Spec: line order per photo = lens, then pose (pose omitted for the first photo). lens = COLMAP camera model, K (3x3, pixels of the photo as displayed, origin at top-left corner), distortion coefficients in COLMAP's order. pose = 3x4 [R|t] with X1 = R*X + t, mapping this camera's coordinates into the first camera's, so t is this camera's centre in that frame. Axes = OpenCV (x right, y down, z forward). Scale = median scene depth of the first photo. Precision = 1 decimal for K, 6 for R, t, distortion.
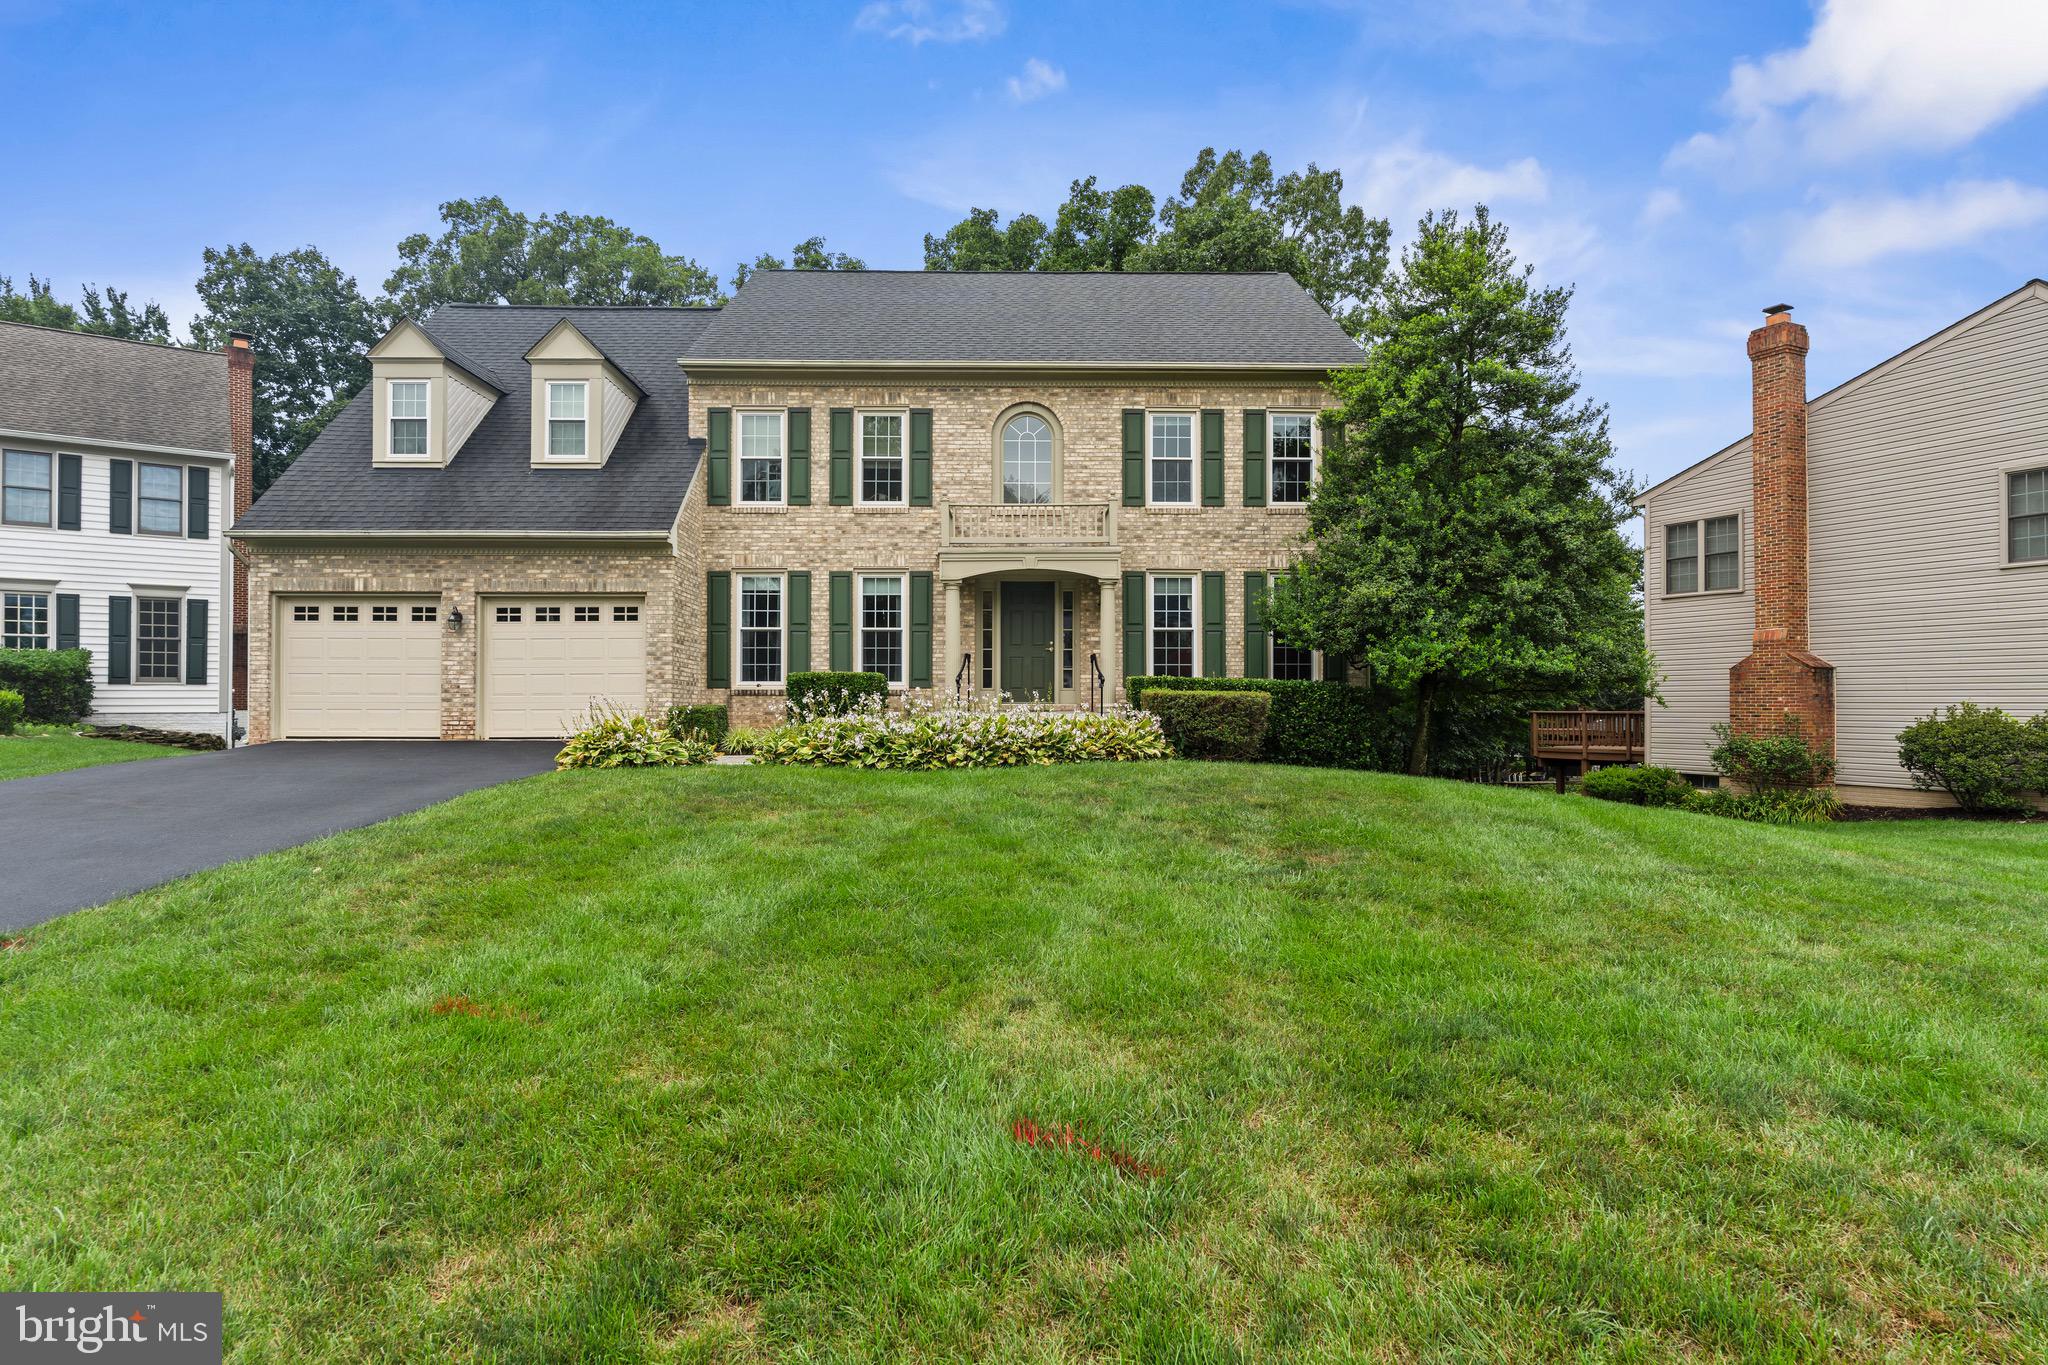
lens RADIAL K [[1129.3, 0, 1024.0], [0, 1129.3, 682.5], [0, 0, 1]] dist [0.001022, 0.000727]
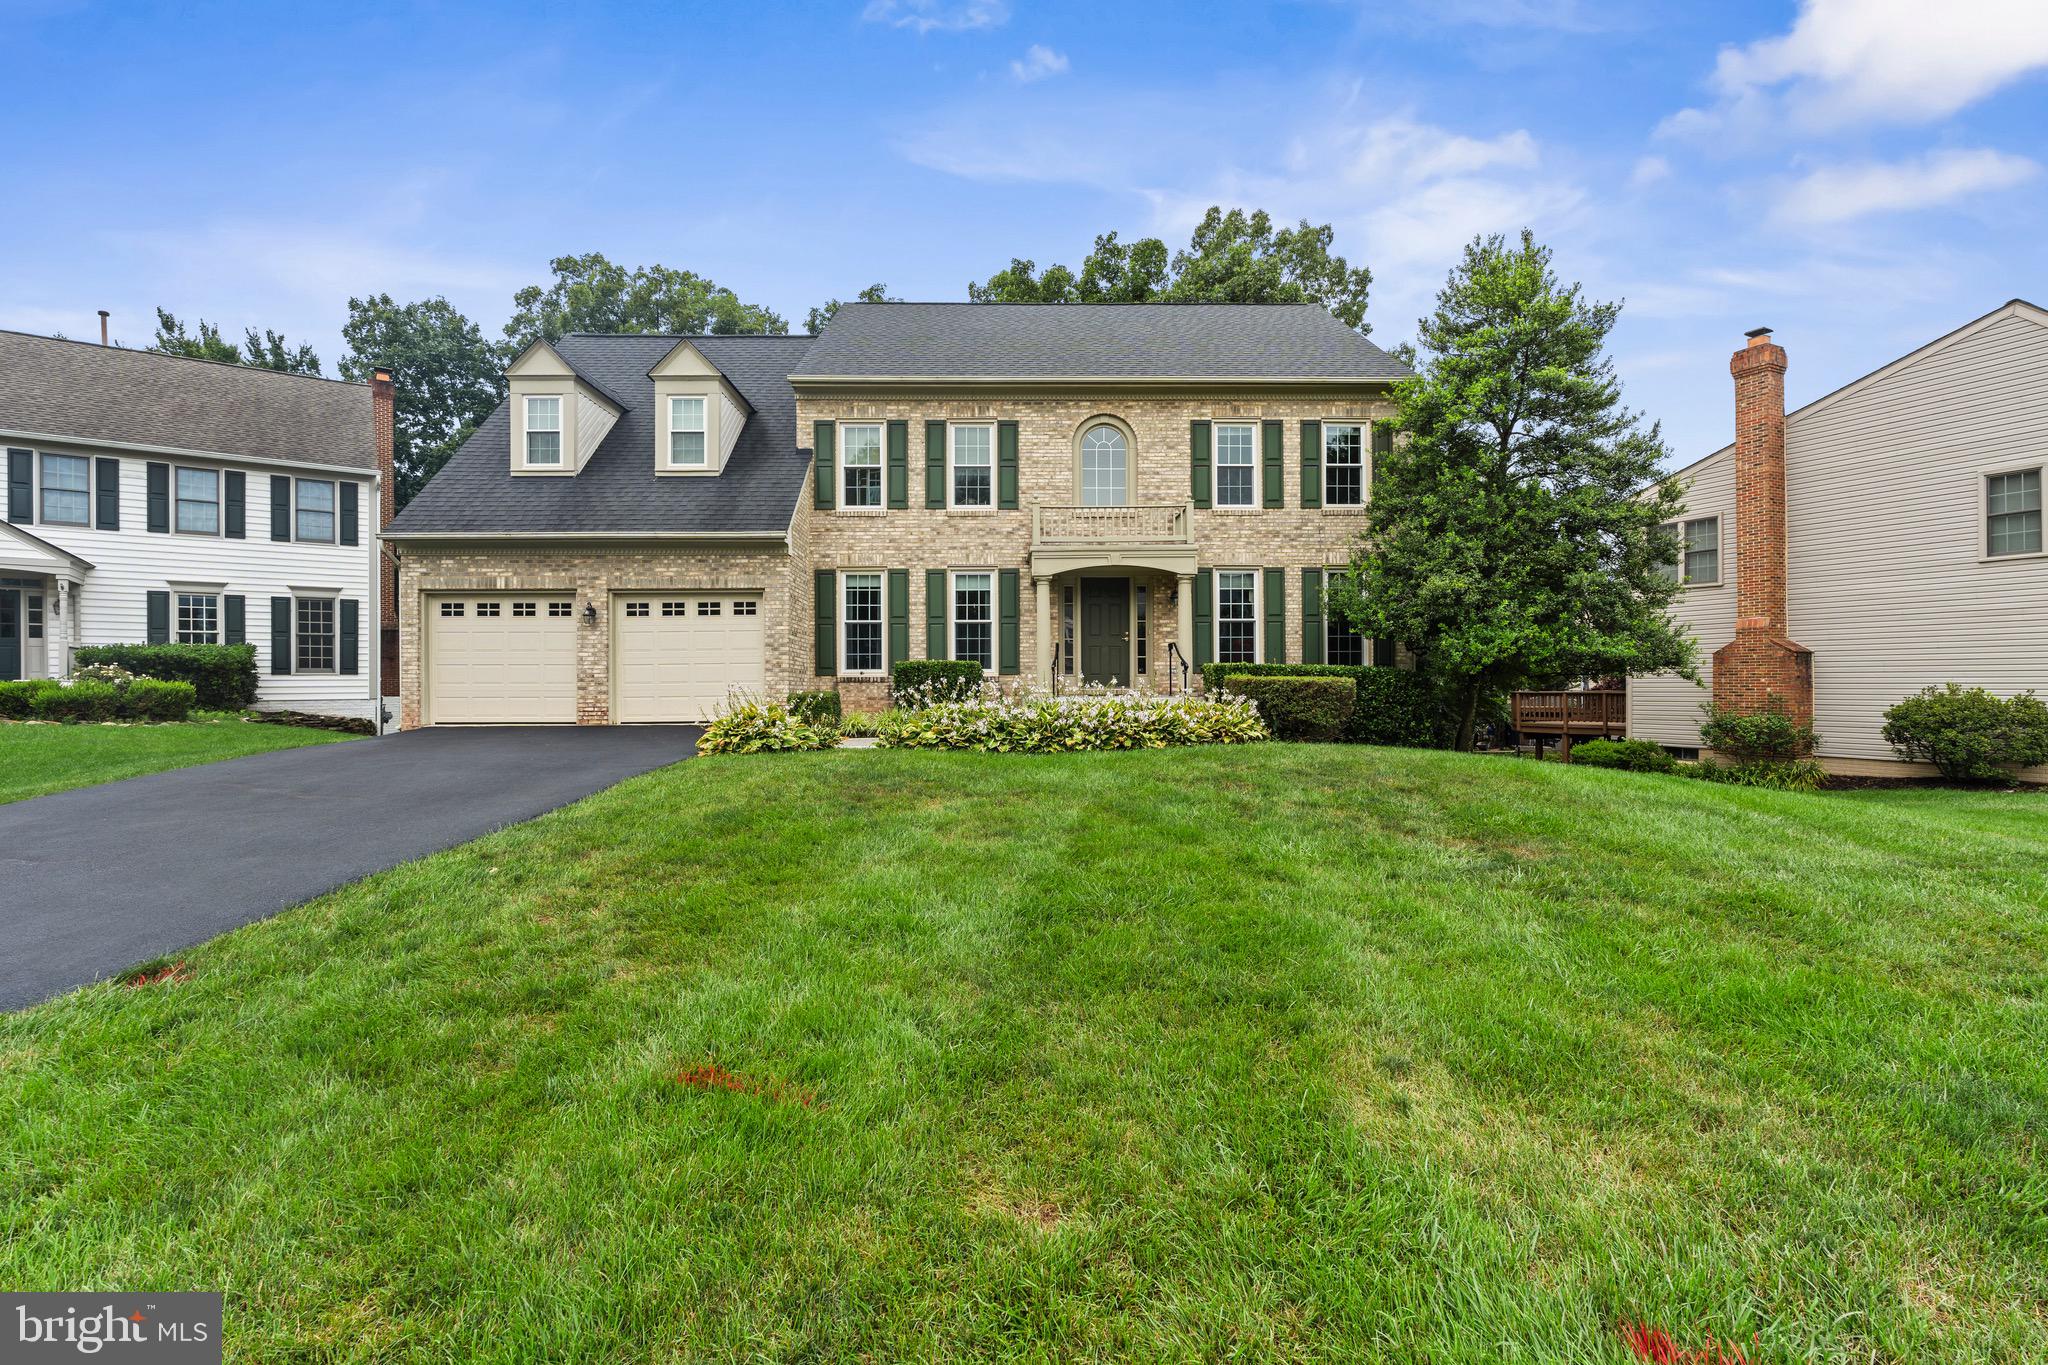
lens RADIAL K [[928.1, 0, 1023.9], [0, 928.1, 675.7], [0, 0, 1]] dist [-0.001628, -0.000079]
pose [[0.999986, -0.005133, 0.001617, -0.078256], [0.005119, 0.999952, 0.008369, -0.001710], [-0.001659, -0.008361, 0.999964, 0.094958]]
